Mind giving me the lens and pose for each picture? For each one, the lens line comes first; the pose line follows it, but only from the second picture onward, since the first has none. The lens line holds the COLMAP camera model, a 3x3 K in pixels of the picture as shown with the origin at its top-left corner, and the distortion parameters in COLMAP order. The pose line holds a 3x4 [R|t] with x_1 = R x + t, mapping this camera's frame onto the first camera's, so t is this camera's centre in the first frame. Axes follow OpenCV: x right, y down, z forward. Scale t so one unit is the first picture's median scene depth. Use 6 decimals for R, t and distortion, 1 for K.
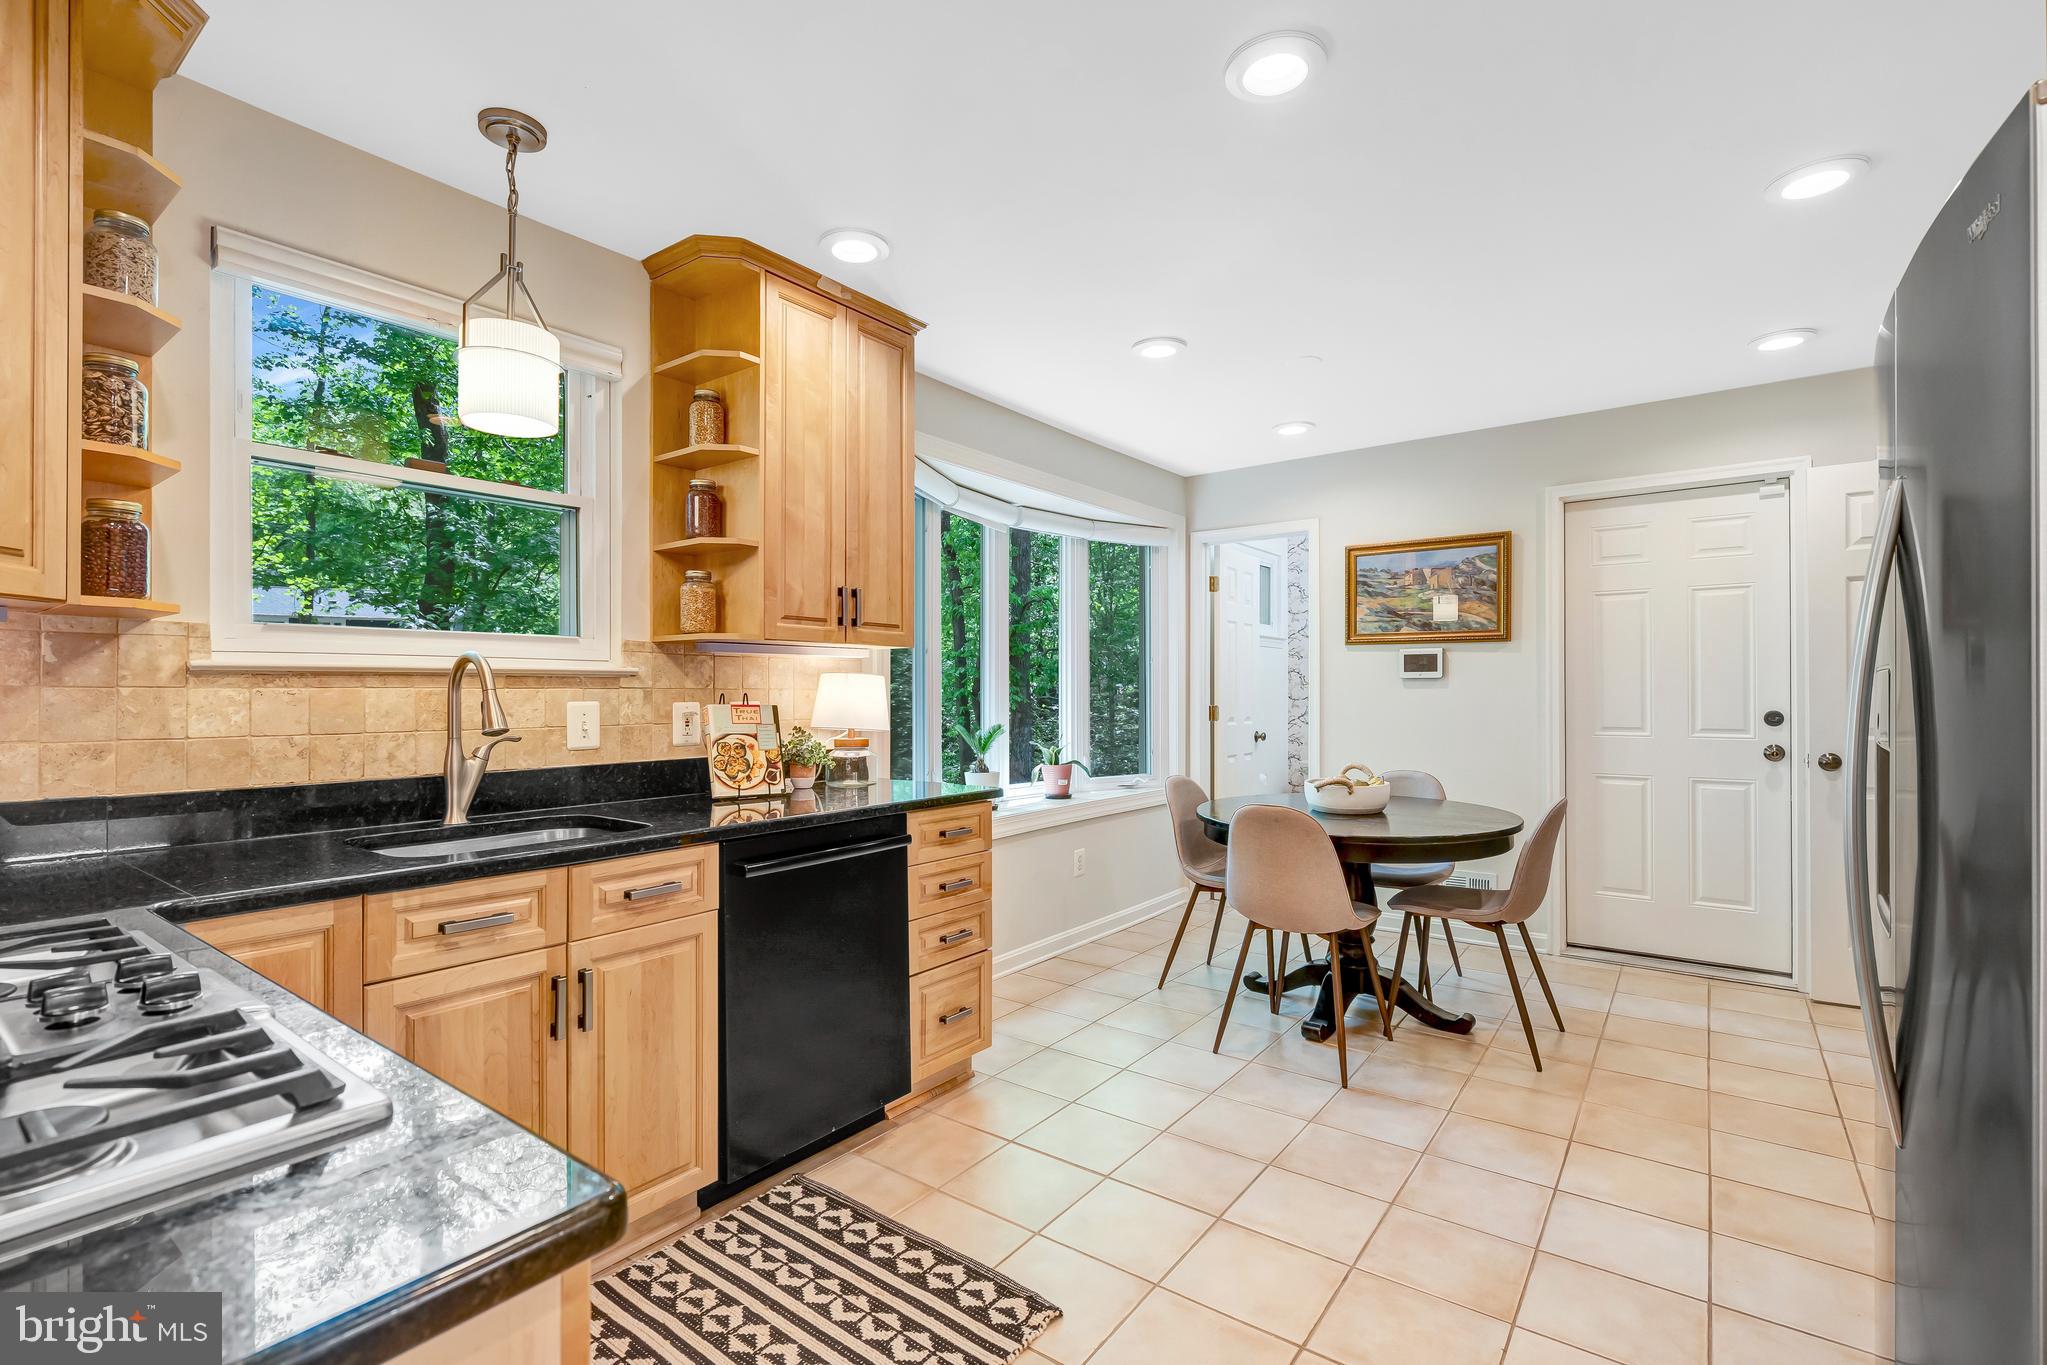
lens RADIAL K [[951.5, 0, 996.8], [0, 951.5, 687.5], [0, 0, 1]] dist [-0.009984, 0.004032]
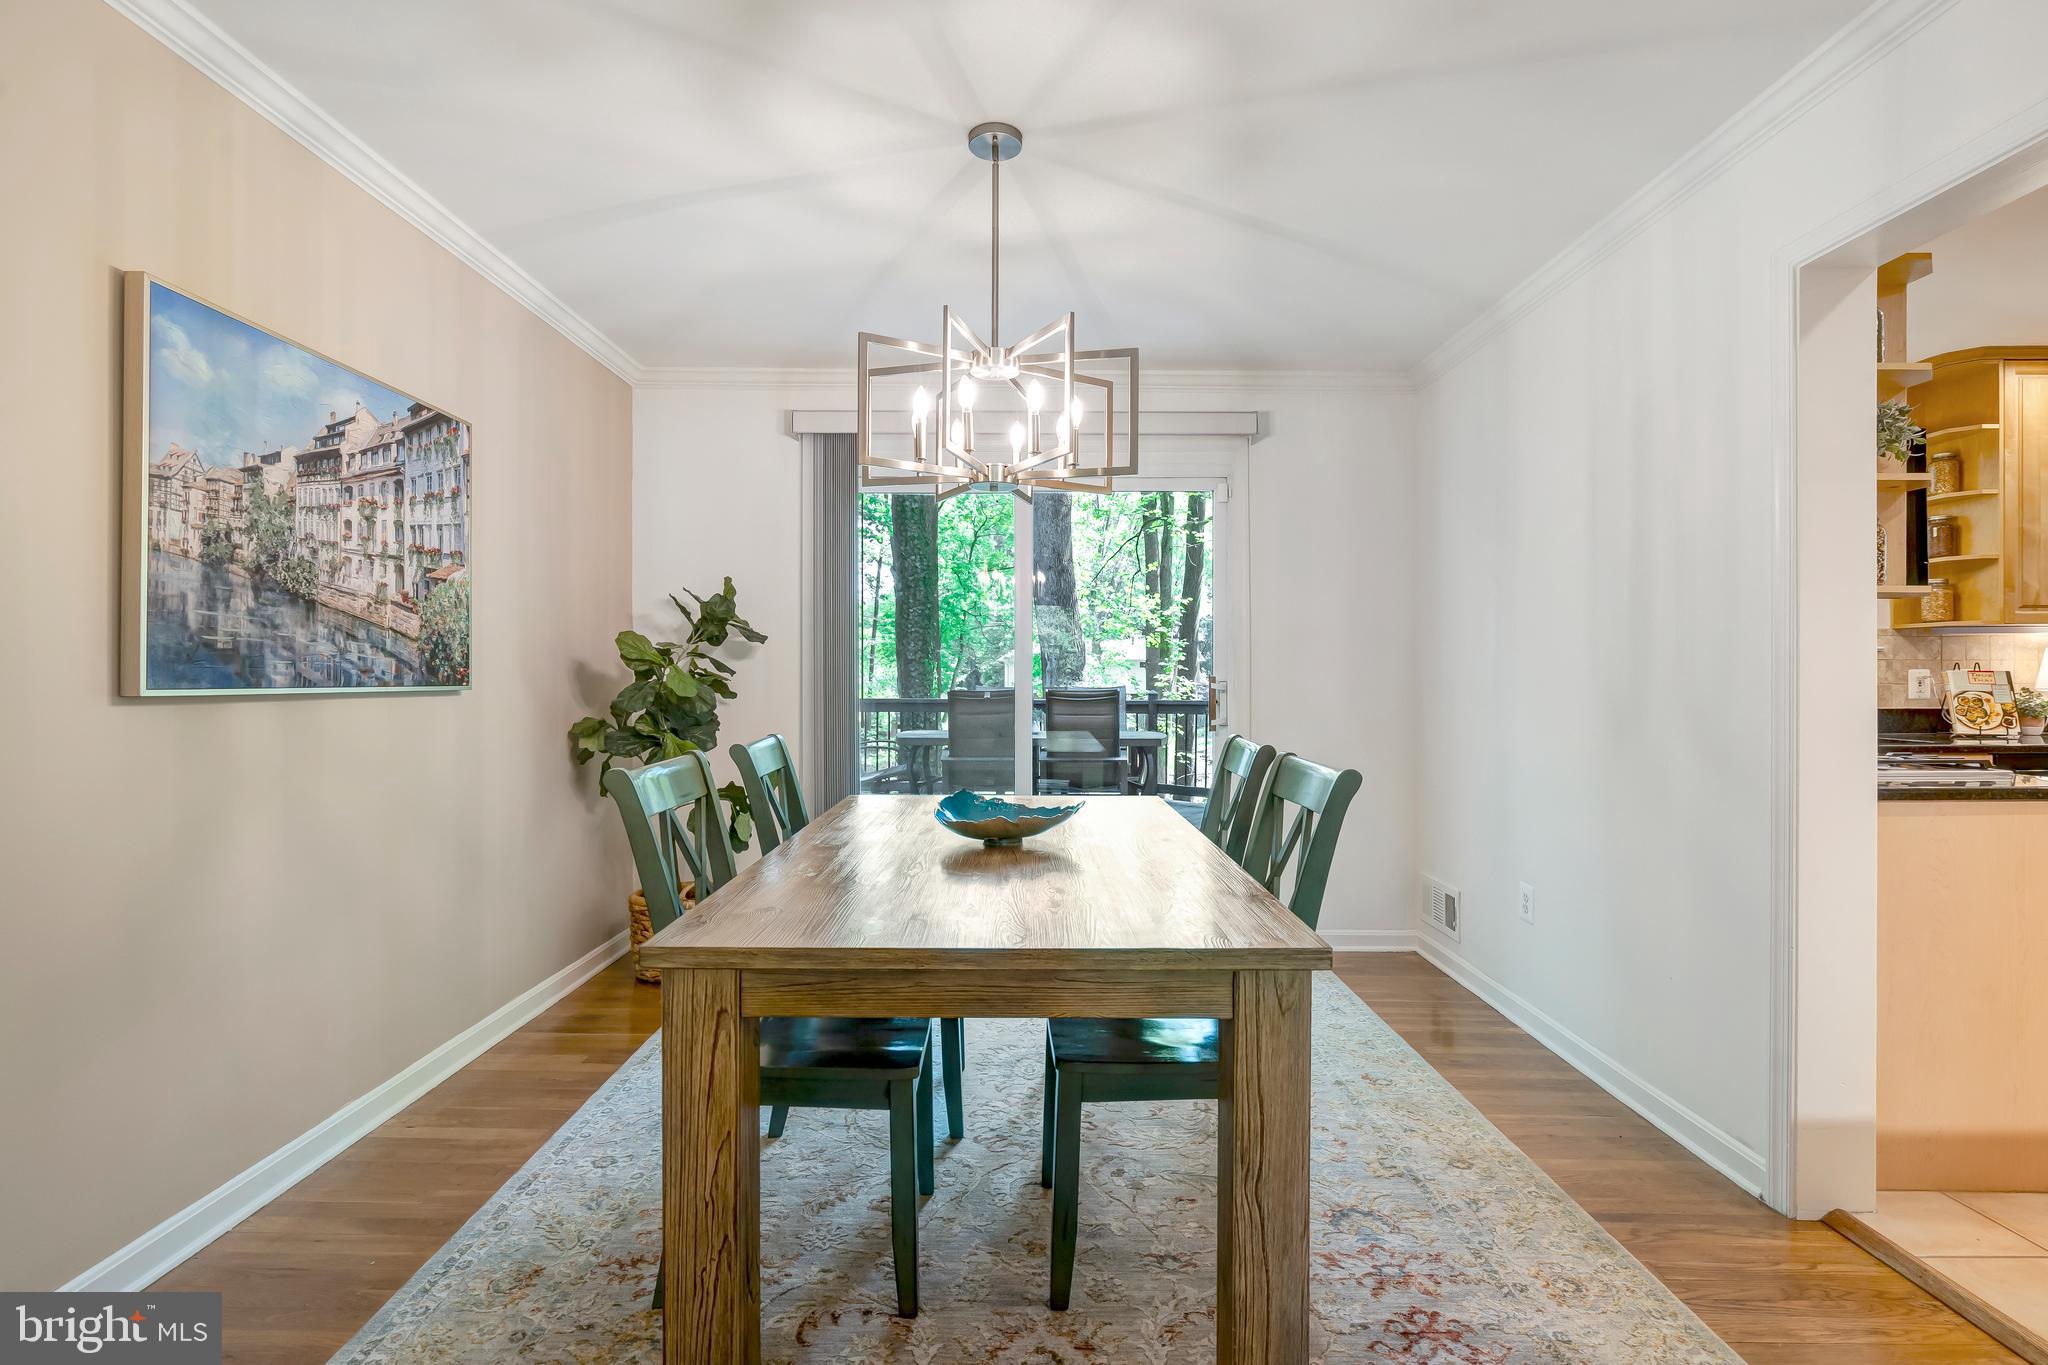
lens RADIAL K [[952.0, 0, 1012.5], [0, 952.0, 678.8], [0, 0, 1]] dist [-0.009984, 0.004032]
pose [[0.593116, 0.000838, -0.805117, 0.010012], [0.007303, 0.999953, 0.006421, 0.008819], [0.805084, -0.009688, 0.593082, -0.806123]]
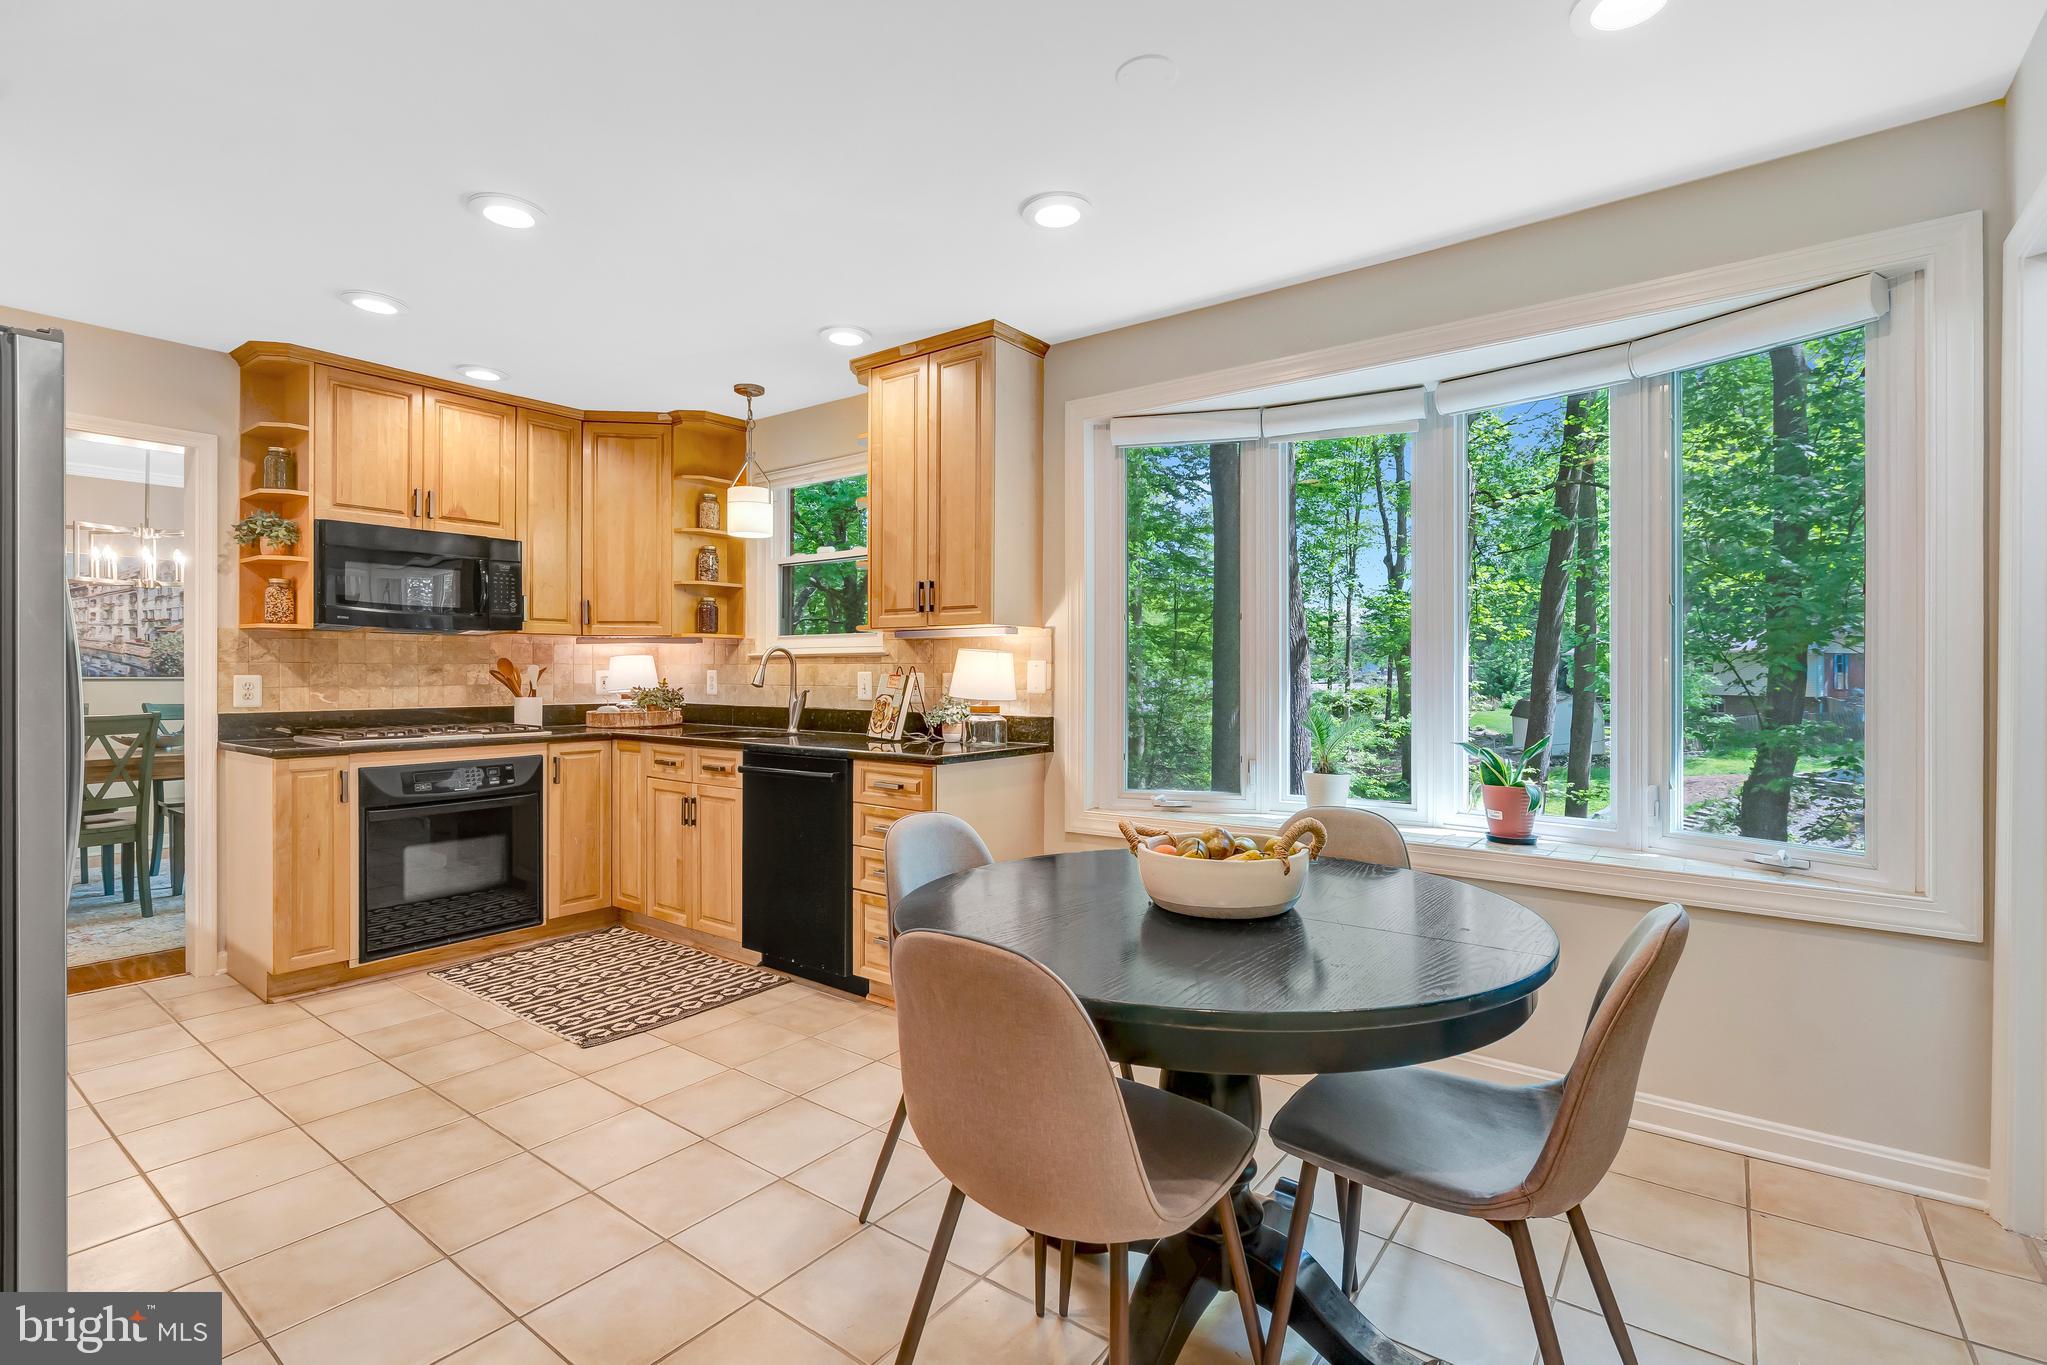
lens RADIAL K [[951.5, 0, 1030.8], [0, 951.5, 665.5], [0, 0, 1]] dist [-0.009984, 0.004032]
pose [[-0.003726, -0.005973, -0.999975, 0.946655], [0.003855, 0.999975, -0.005988, 0.011764], [0.999986, -0.003877, -0.003703, 0.994861]]
